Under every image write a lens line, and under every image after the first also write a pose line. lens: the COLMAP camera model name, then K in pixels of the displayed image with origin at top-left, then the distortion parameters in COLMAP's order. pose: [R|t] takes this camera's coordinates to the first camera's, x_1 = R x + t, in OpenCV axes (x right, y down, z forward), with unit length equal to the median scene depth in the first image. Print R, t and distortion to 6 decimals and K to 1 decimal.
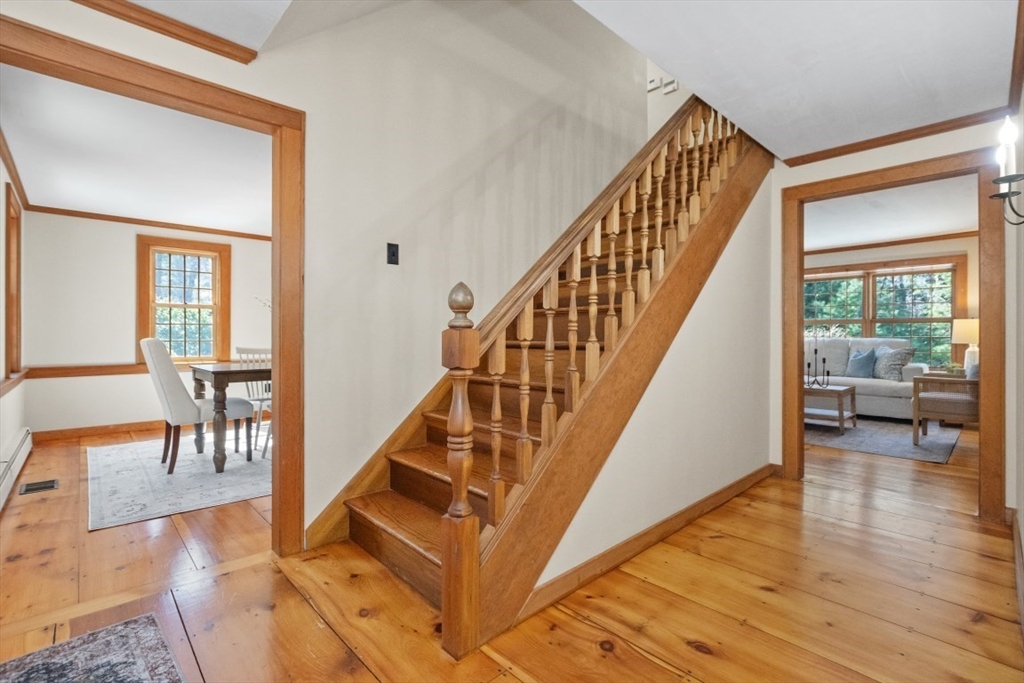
lens RADIAL K [[471.7, 0, 520.5], [0, 471.7, 341.8], [0, 0, 1]] dist [0.003116, -0.000345]
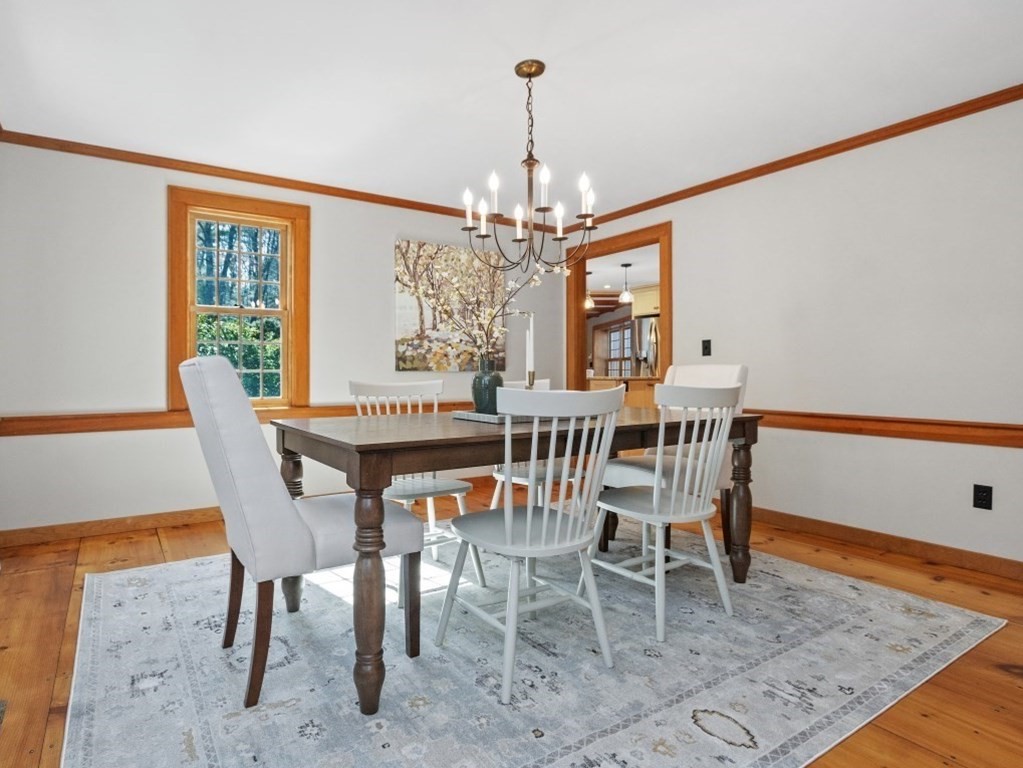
lens RADIAL K [[606.7, 0, 507.0], [0, 606.7, 380.6], [0, 0, 1]] dist [-0.007607, -0.000979]
pose [[0.986224, 0.001340, -0.165410, -0.307281], [-0.000265, 0.999979, 0.006518, 0.005672], [0.165415, -0.006384, 0.986203, 0.371102]]
